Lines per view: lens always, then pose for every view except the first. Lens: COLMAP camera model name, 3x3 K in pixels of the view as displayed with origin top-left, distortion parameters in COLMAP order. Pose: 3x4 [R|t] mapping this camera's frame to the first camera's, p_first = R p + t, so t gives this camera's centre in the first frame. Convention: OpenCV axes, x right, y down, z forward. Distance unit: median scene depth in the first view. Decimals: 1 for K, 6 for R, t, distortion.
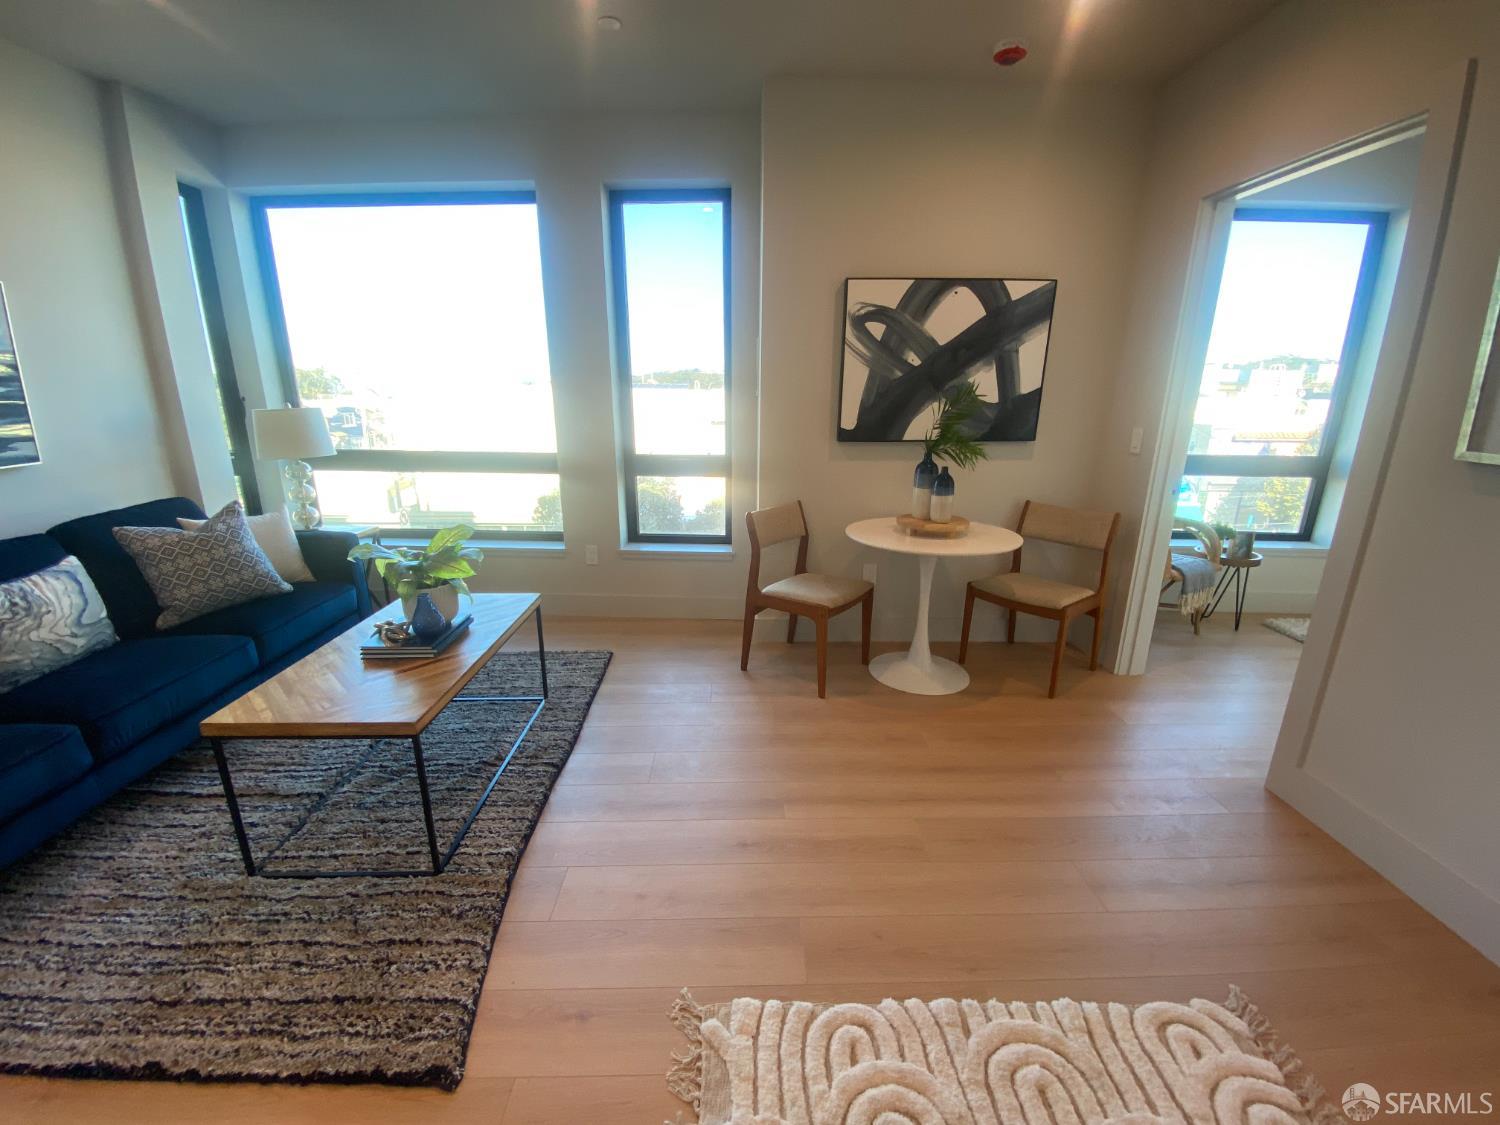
lens RADIAL K [[600.4, 0, 743.0], [0, 600.4, 574.8], [0, 0, 1]] dist [-0.000021, -0.004700]
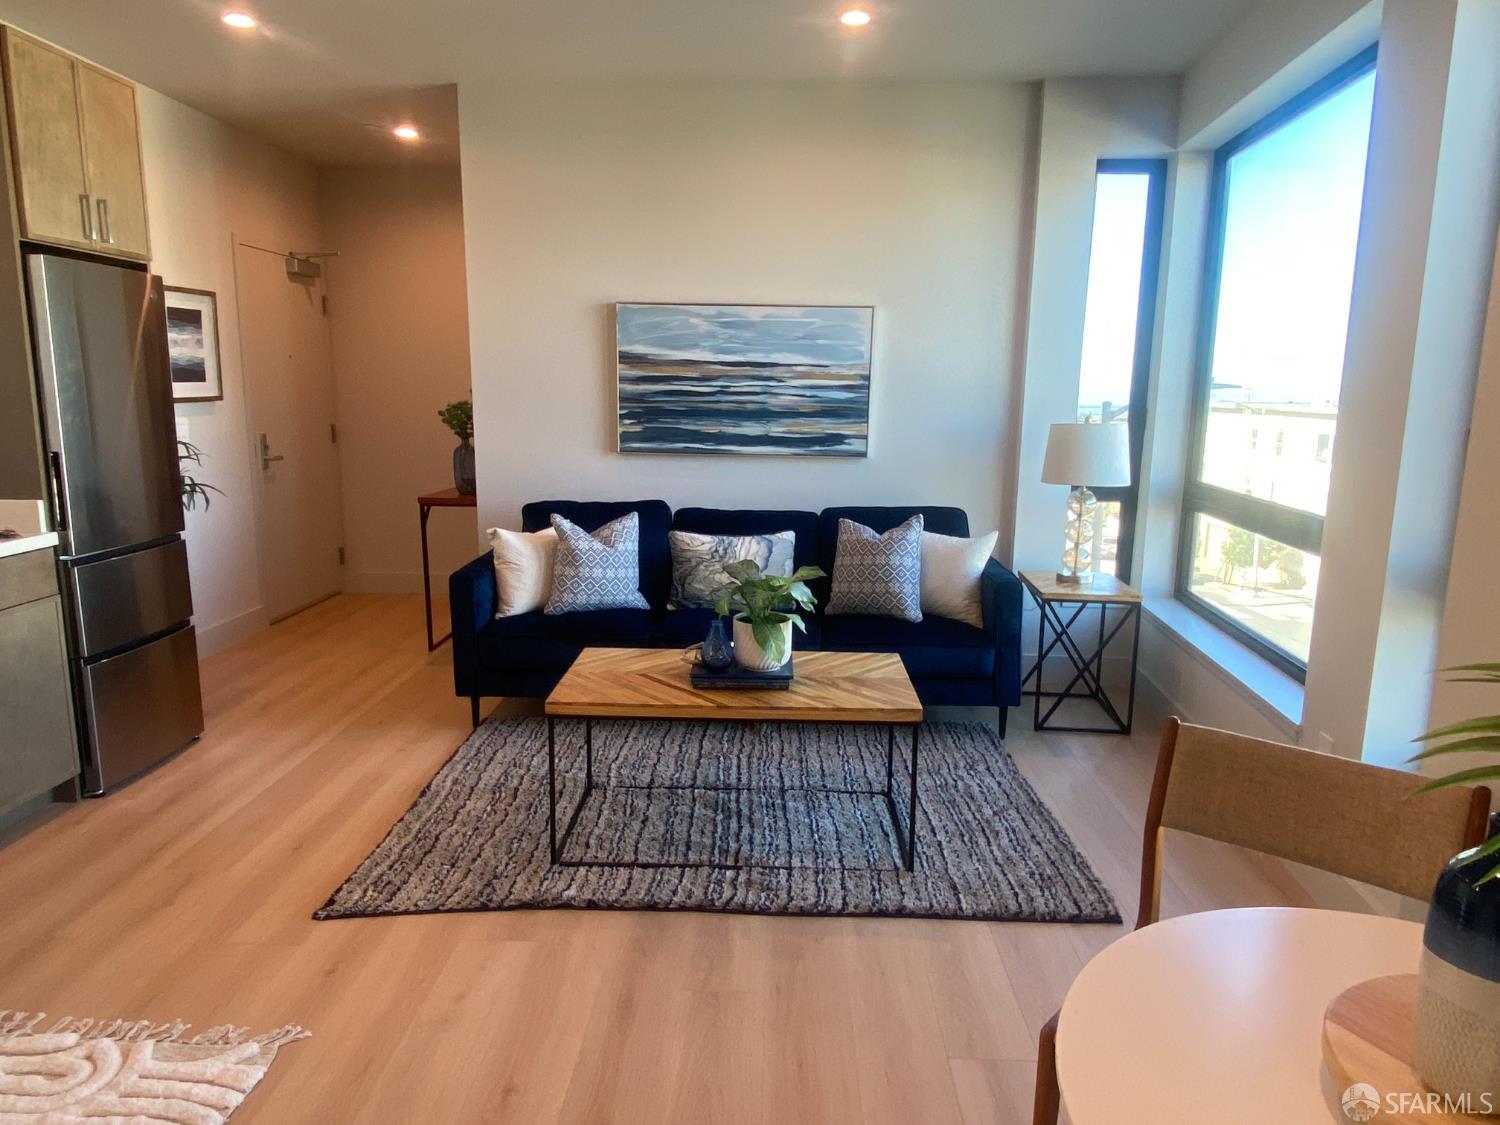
lens RADIAL K [[962.8, 0, 753.6], [0, 962.8, 552.0], [0, 0, 1]] dist [0.017901, -0.003307]
pose [[-0.046906, 0.164729, -0.985223, 0.591243], [-0.291870, 0.941005, 0.171232, -0.224282], [0.955307, 0.295589, 0.003941, 0.691849]]
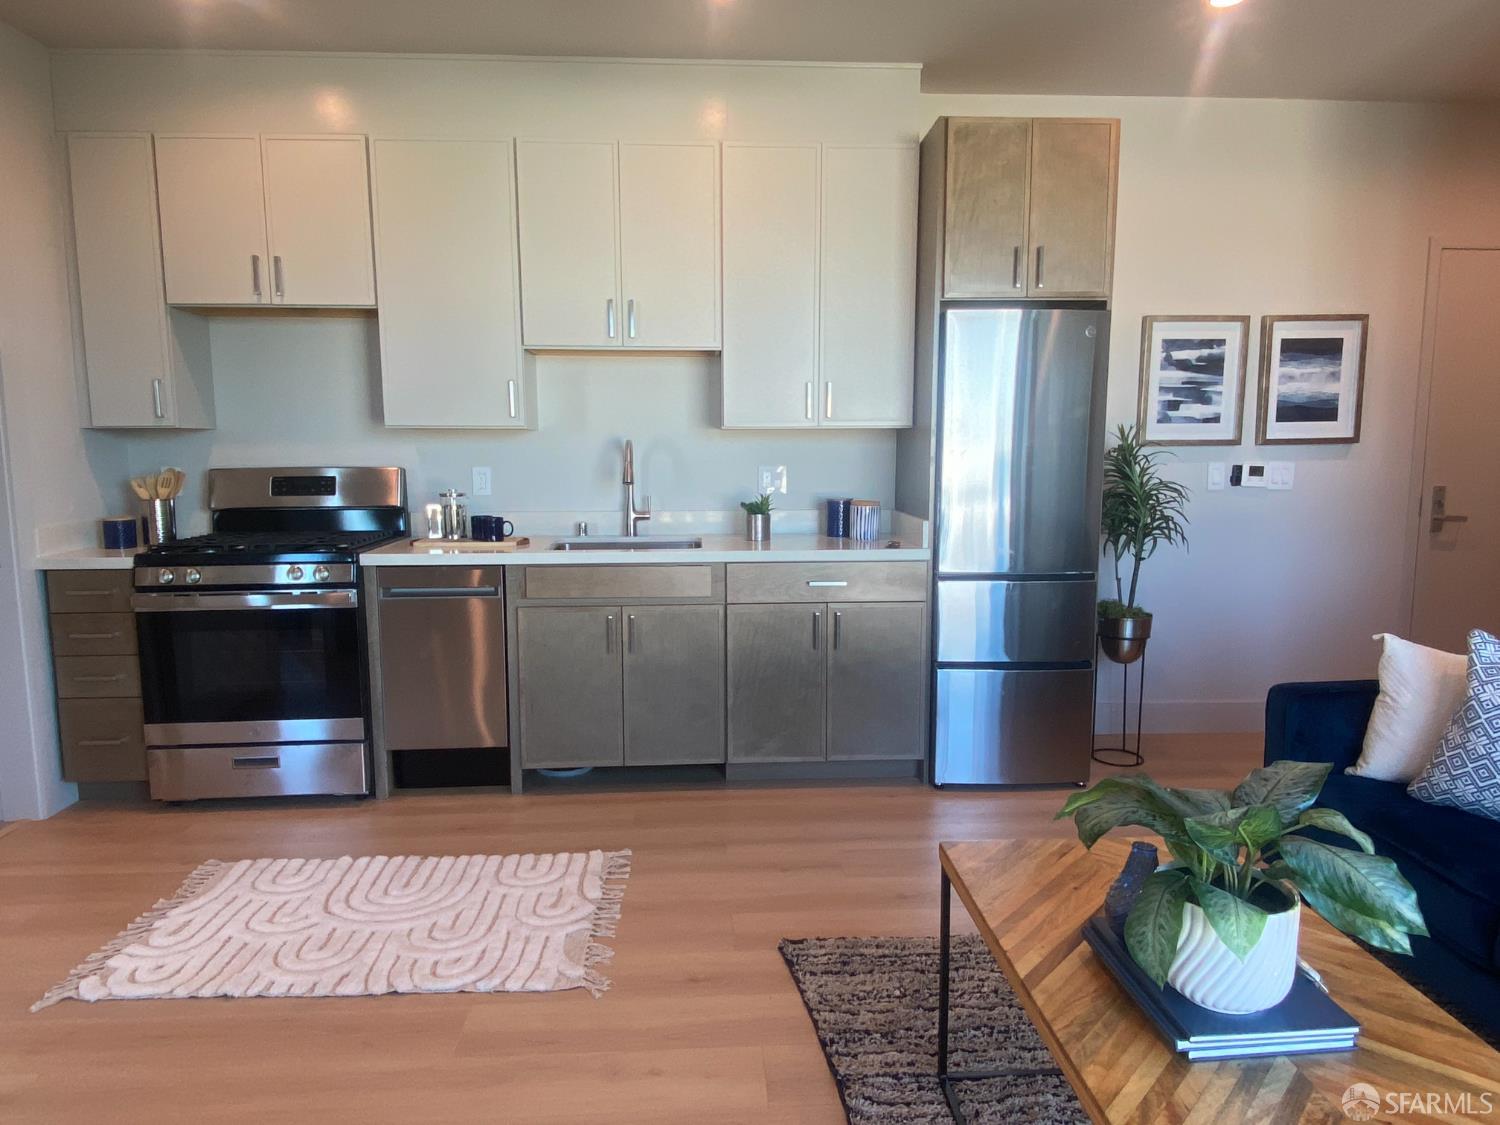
lens RADIAL K [[962.8, 0, 754.5], [0, 962.8, 560.9], [0, 0, 1]] dist [0.017901, -0.003307]
pose [[-0.998907, 0.002043, -0.046703, -0.138677], [-0.016810, 0.916523, 0.399629, -0.308252], [0.043620, 0.399977, -0.915487, 1.069690]]
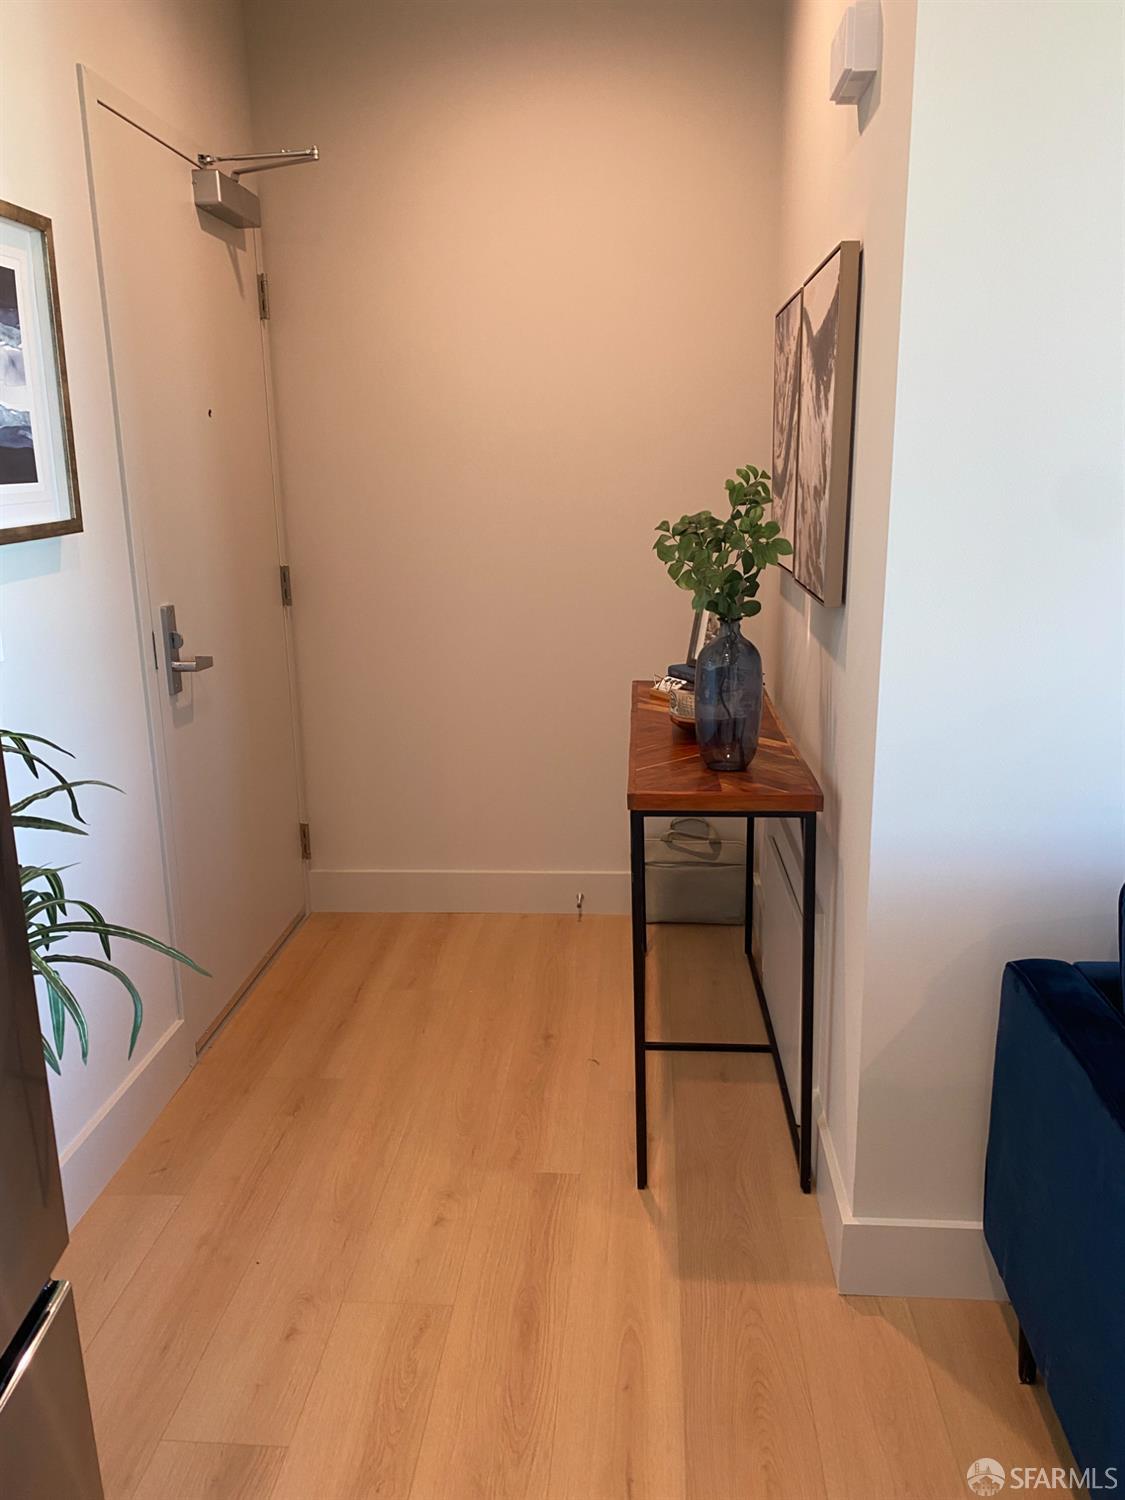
lens RADIAL K [[1137.3, 0, 570.9], [0, 1137.3, 751.9], [0, 0, 1]] dist [0.009839, 0.007884]
pose [[-0.080469, 0.241282, -0.967113, -0.377392], [-0.269792, 0.928770, 0.254164, -0.049271], [0.959550, 0.281372, -0.009641, 0.070663]]
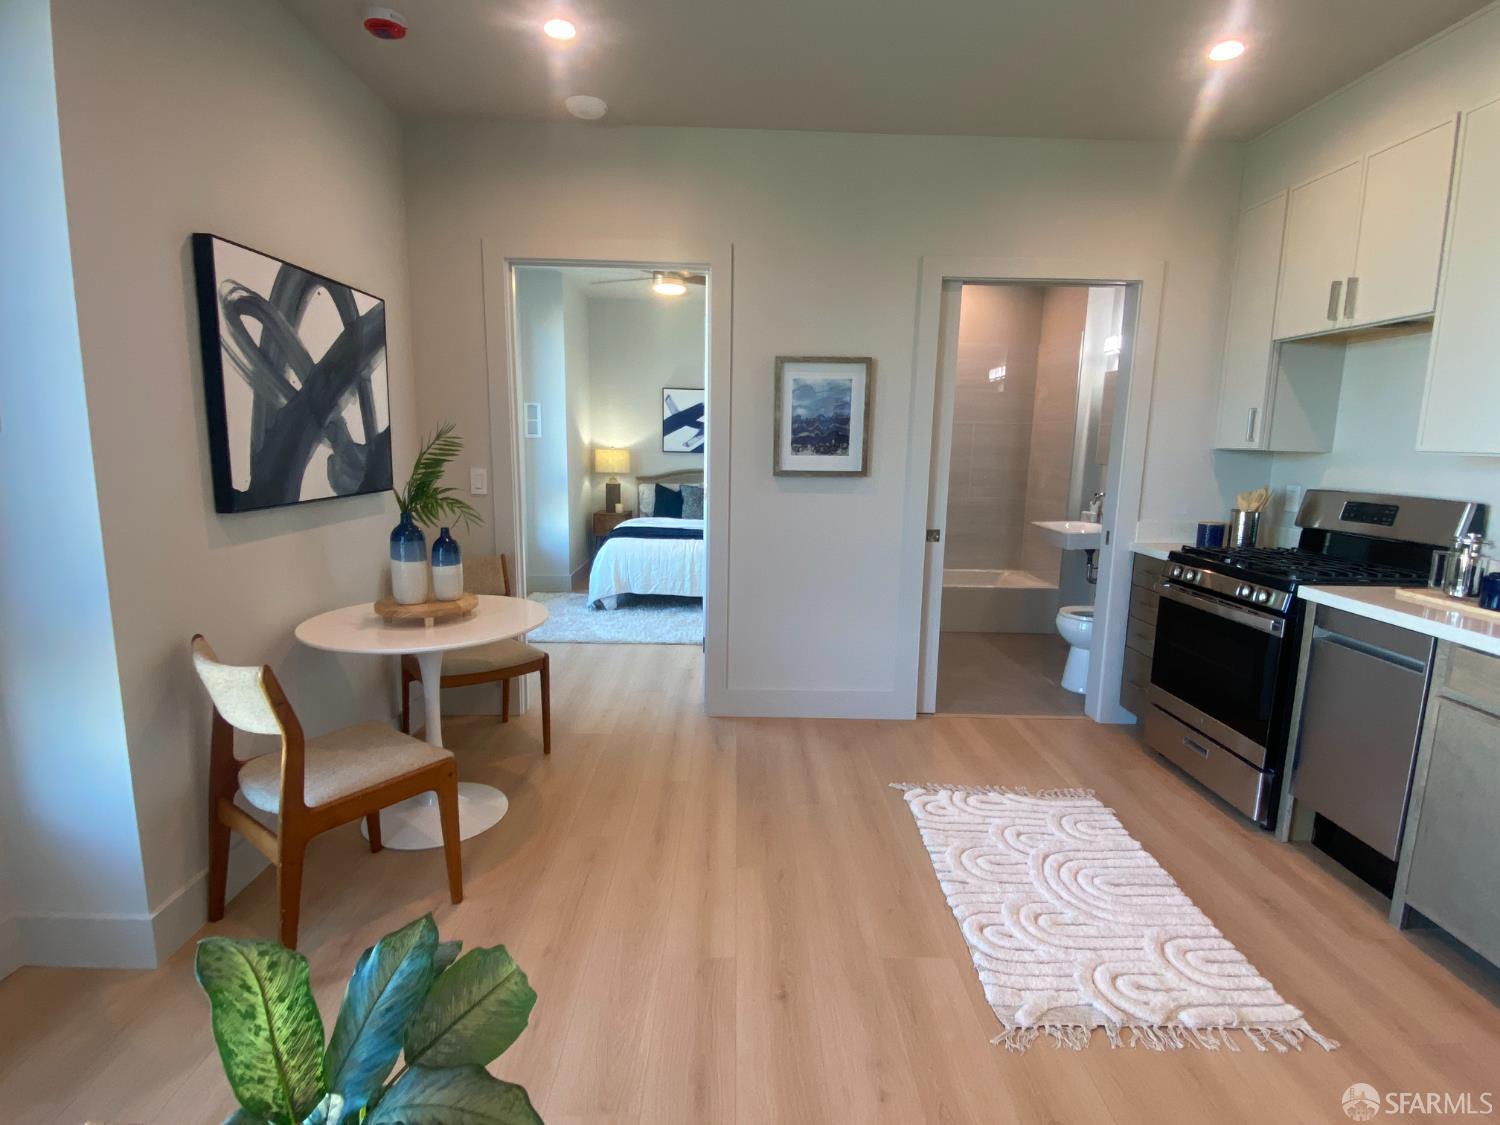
lens RADIAL K [[759.7, 0, 750.9], [0, 759.7, 561.6], [0, 0, 1]] dist [0.005206, -0.002798]
pose [[-0.000303, -0.165547, 0.986202, -0.579632], [0.263503, 0.951335, 0.159775, -0.175604], [-0.964658, 0.259916, 0.043334, 0.544175]]
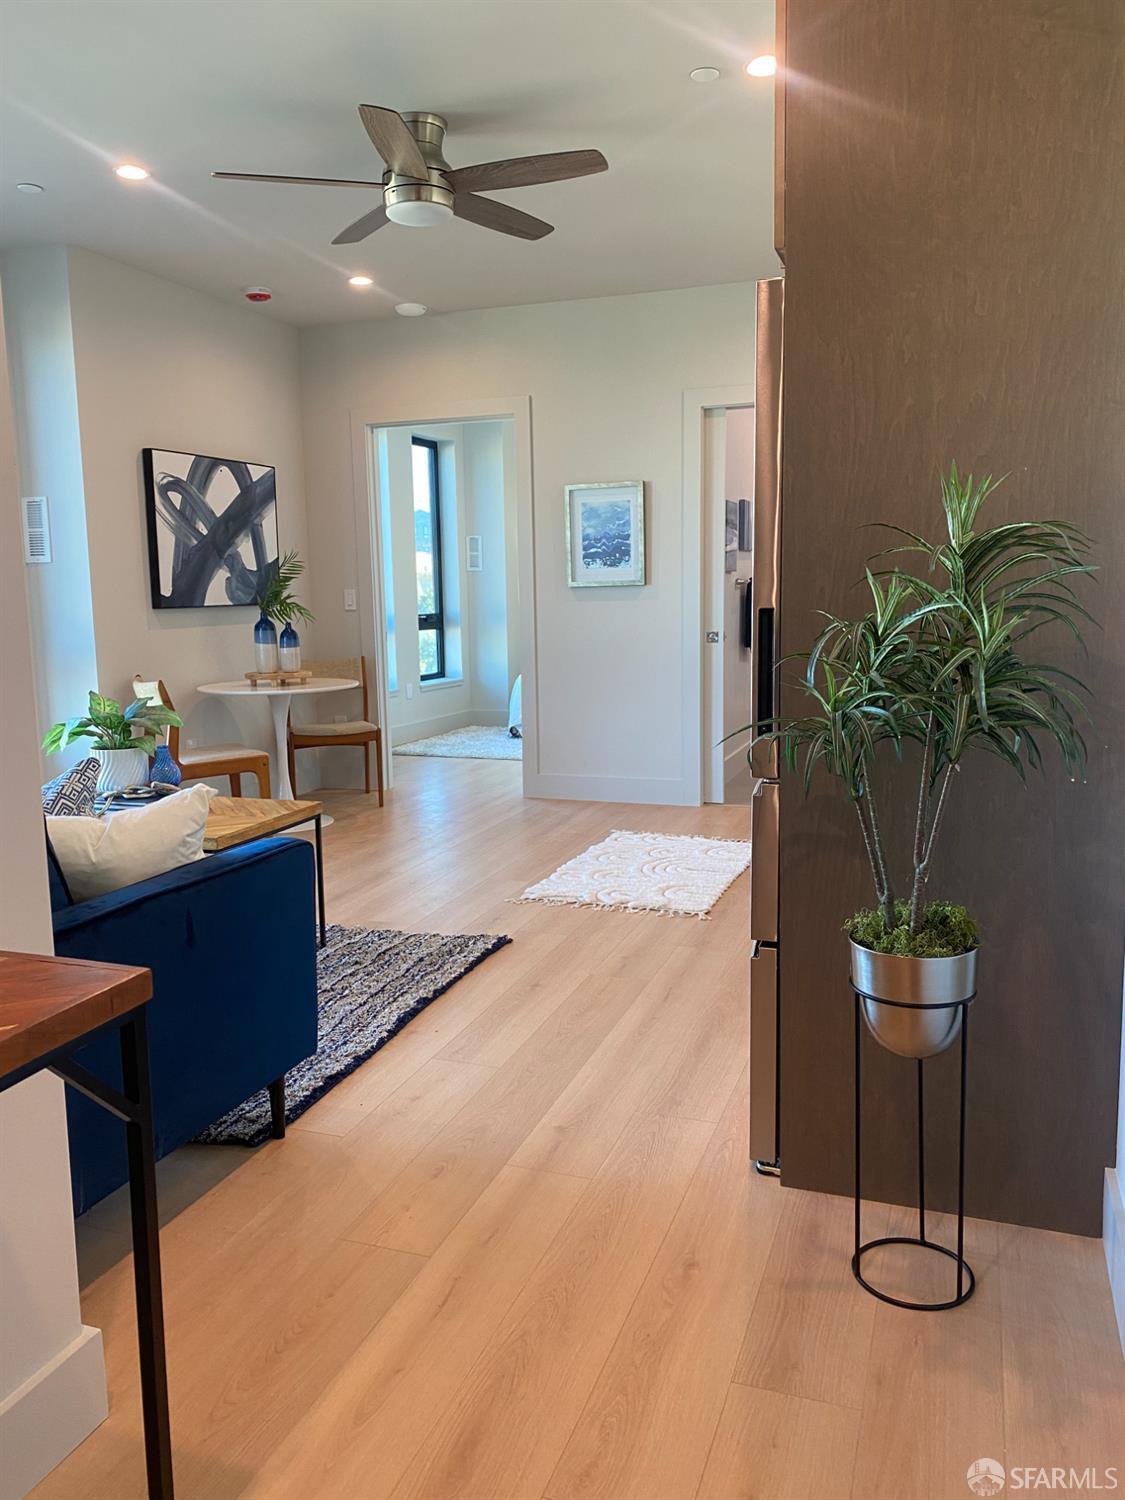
lens RADIAL K [[1137.3, 0, 557.2], [0, 1137.3, 753.5], [0, 0, 1]] dist [0.009839, 0.007884]
pose [[0.357443, -0.148652, 0.922029, -1.386306], [0.282367, 0.958249, 0.045026, 0.097049], [-0.890226, 0.244257, 0.384494, -0.205044]]
